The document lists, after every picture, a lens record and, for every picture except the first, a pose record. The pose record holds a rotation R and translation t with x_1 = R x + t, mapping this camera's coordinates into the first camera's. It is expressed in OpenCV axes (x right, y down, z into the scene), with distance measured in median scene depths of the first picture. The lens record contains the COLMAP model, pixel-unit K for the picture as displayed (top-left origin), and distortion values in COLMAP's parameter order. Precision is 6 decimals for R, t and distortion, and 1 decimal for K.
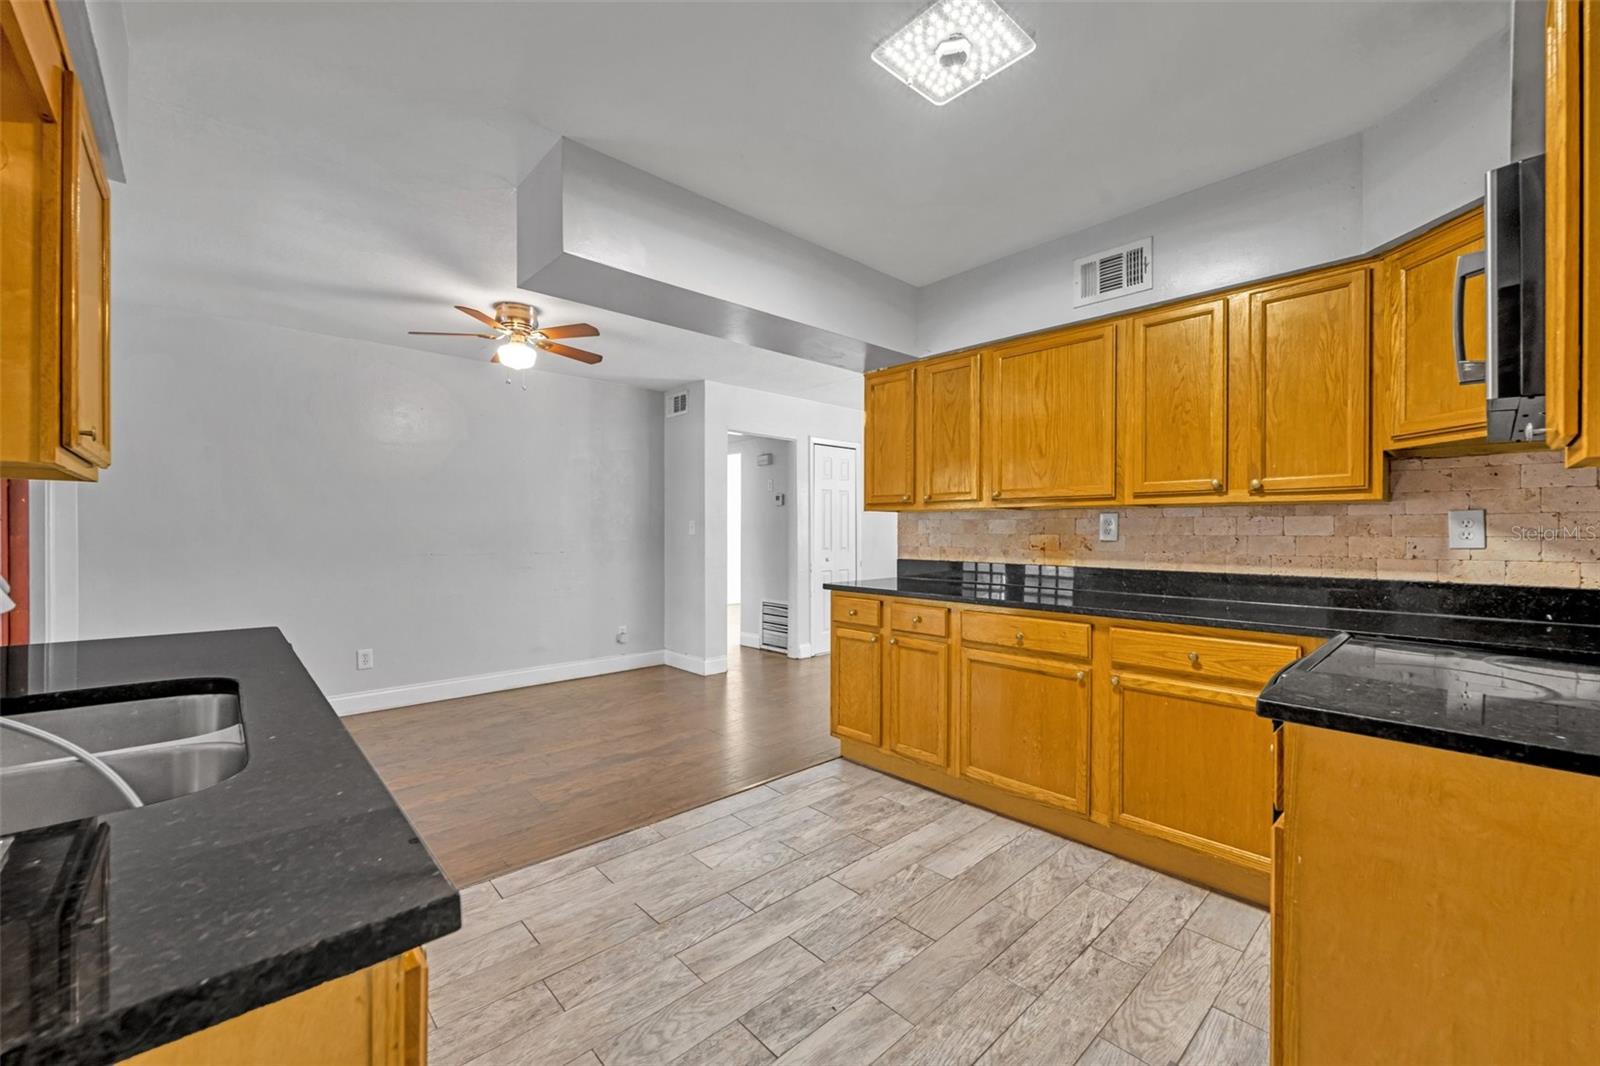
lens RADIAL K [[637.9, 0, 798.5], [0, 637.9, 533.2], [0, 0, 1]] dist [-0.001581, -0.000046]
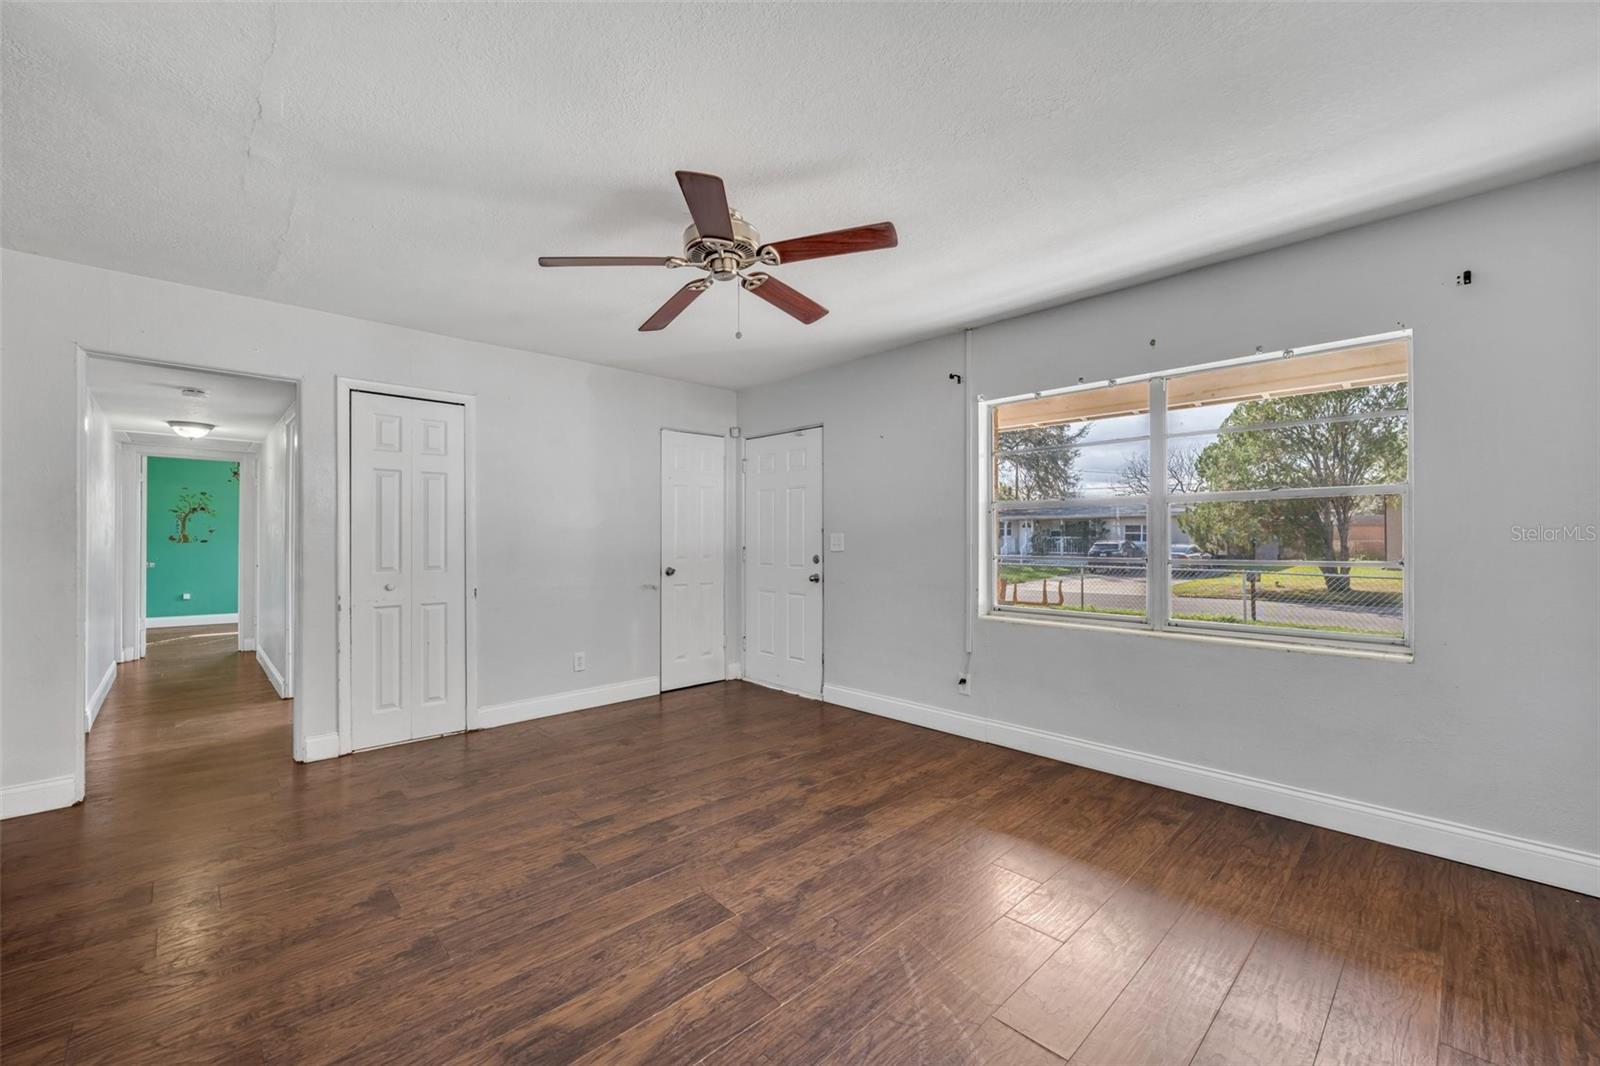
lens RADIAL K [[646.4, 0, 798.0], [0, 646.4, 536.2], [0, 0, 1]] dist [-0.001062, 0.000099]
pose [[0.999763, -0.000793, 0.021743, 1.045611], [0.000926, 0.999981, -0.006145, -0.004666], [-0.021738, 0.006163, 0.999745, 0.982891]]
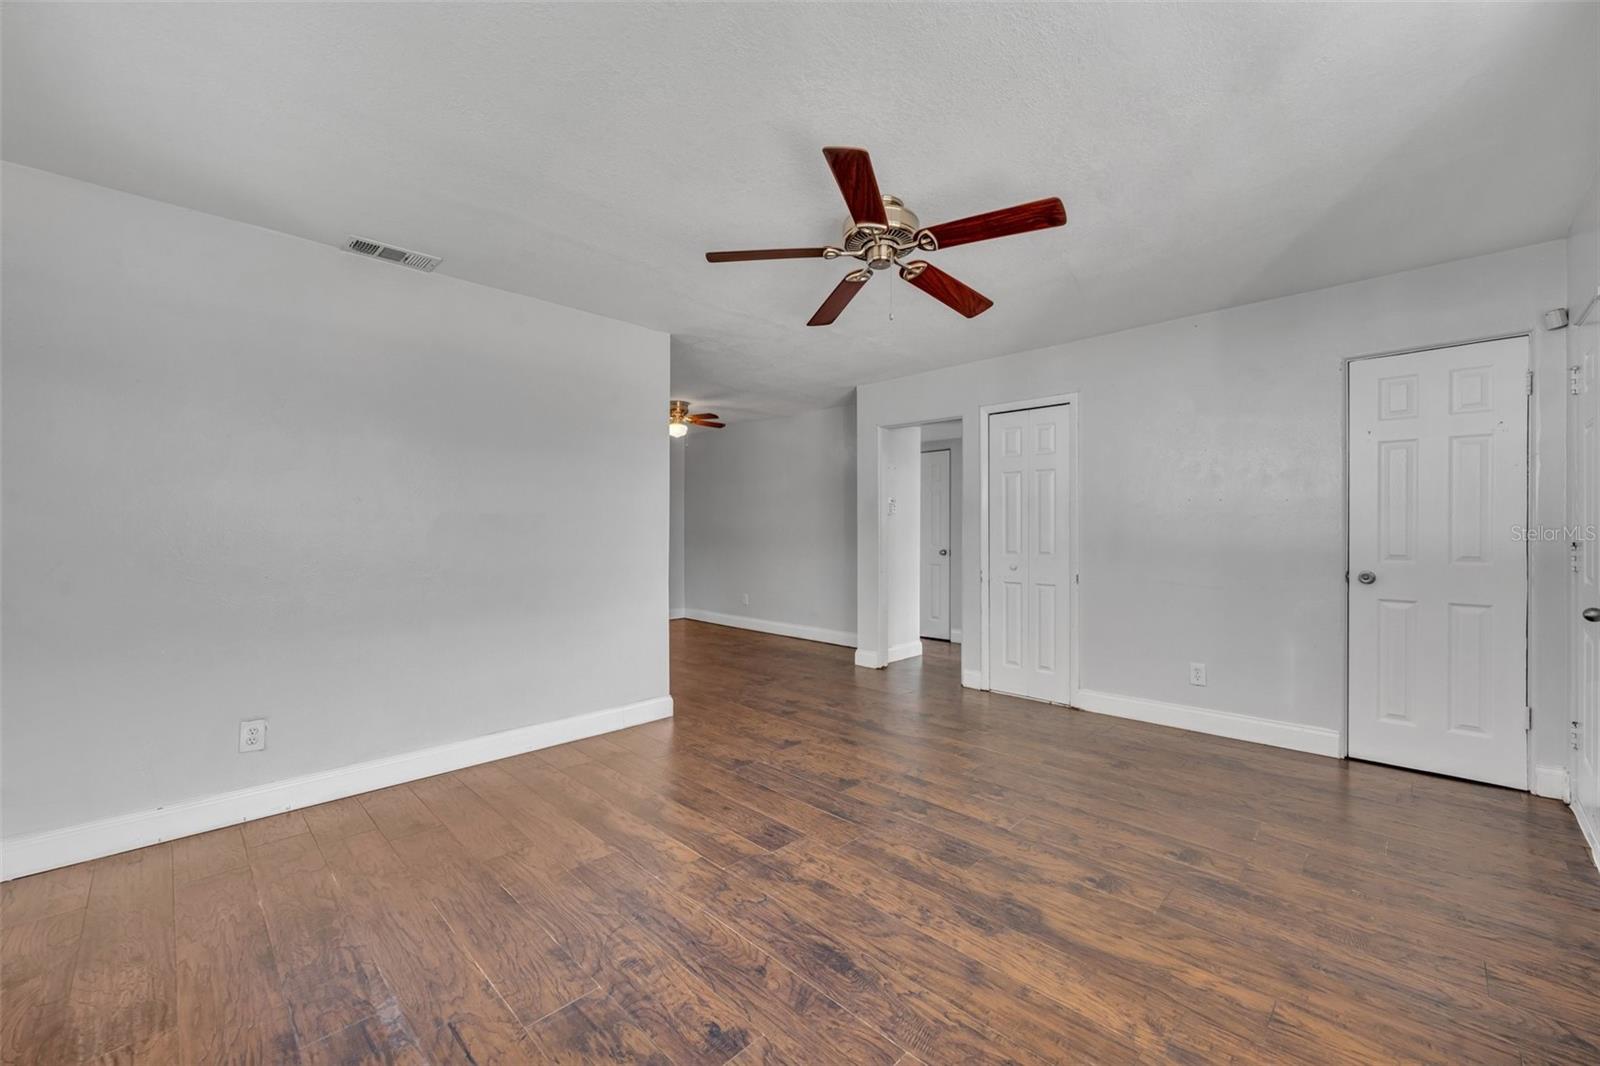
lens RADIAL K [[637.9, 0, 798.5], [0, 637.9, 533.2], [0, 0, 1]] dist [-0.001581, -0.000046]
pose [[0.046277, 0.005499, -0.998914, 1.930325], [-0.001368, 0.999984, 0.005441, -0.002606], [0.998928, 0.001115, 0.046283, 1.812841]]
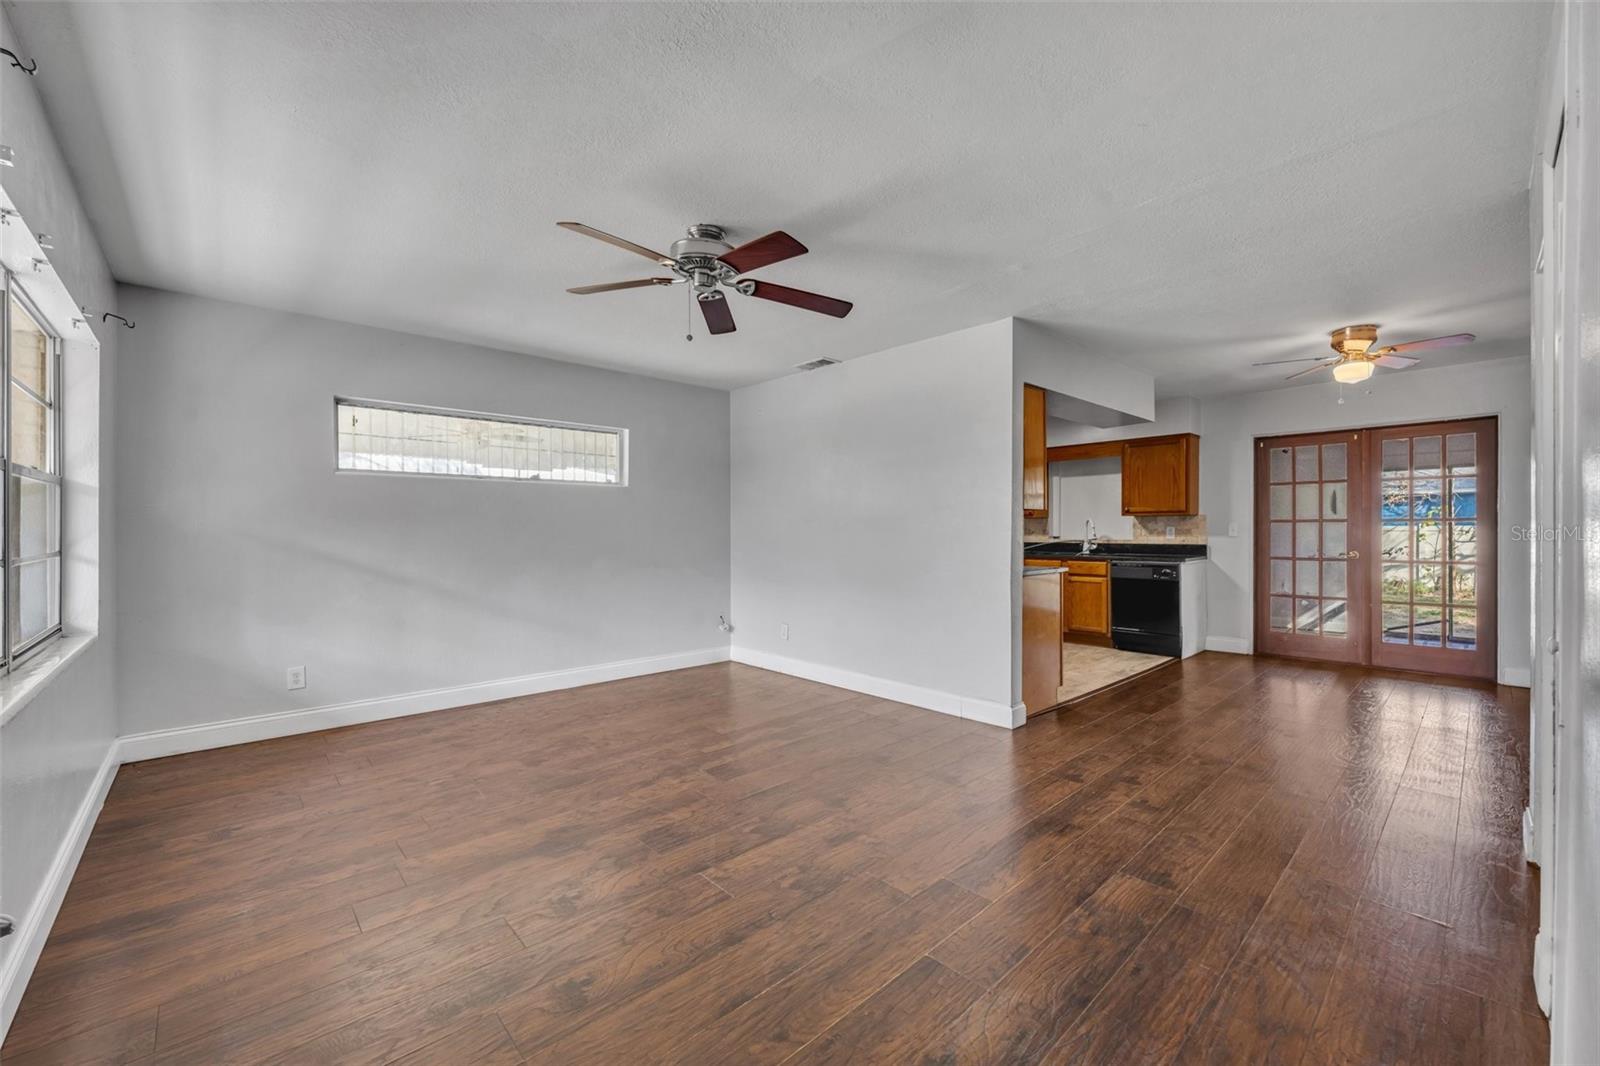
lens RADIAL K [[637.9, 0, 798.5], [0, 637.9, 533.2], [0, 0, 1]] dist [-0.001581, -0.000046]
pose [[-0.999994, 0.002759, -0.001910, 0.793939], [0.002747, 0.999975, 0.006522, -0.001182], [0.001928, 0.006517, -0.999977, 3.077714]]
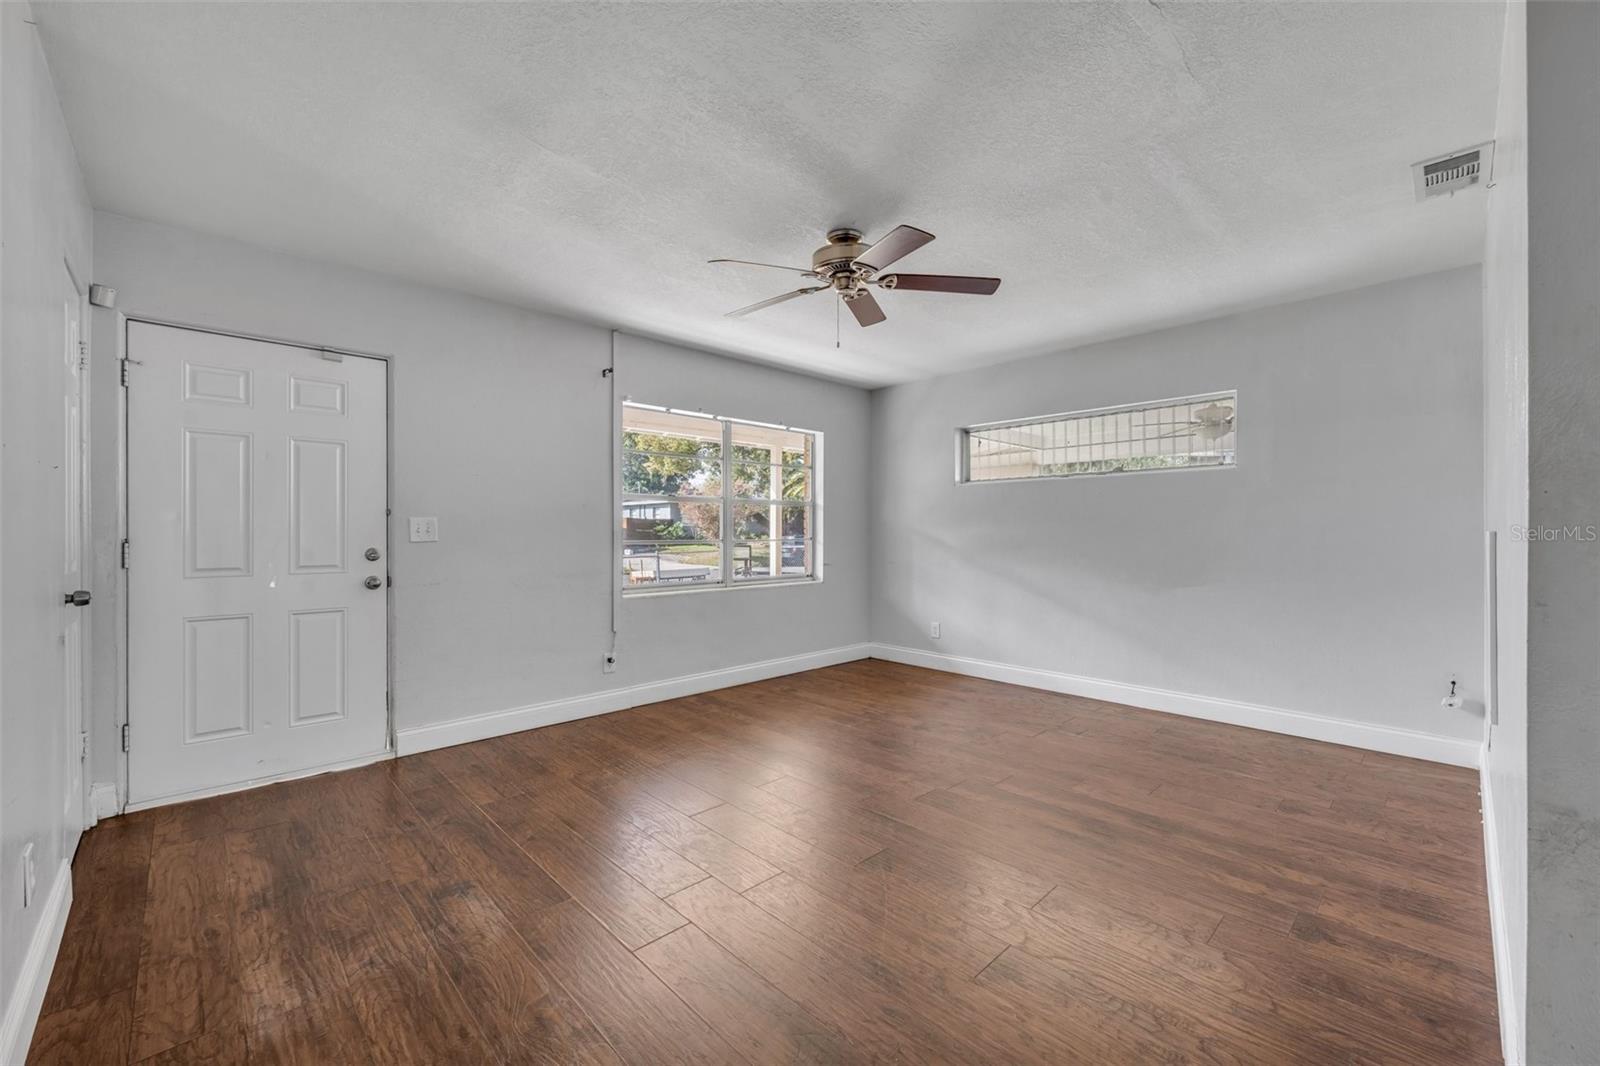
lens RADIAL K [[637.9, 0, 798.5], [0, 637.9, 533.2], [0, 0, 1]] dist [-0.001581, -0.000046]
pose [[-0.022192, -0.002623, 0.999750, -0.167830], [0.004412, 0.999987, 0.002721, 0.009474], [-0.999744, 0.004471, -0.022180, 2.095057]]
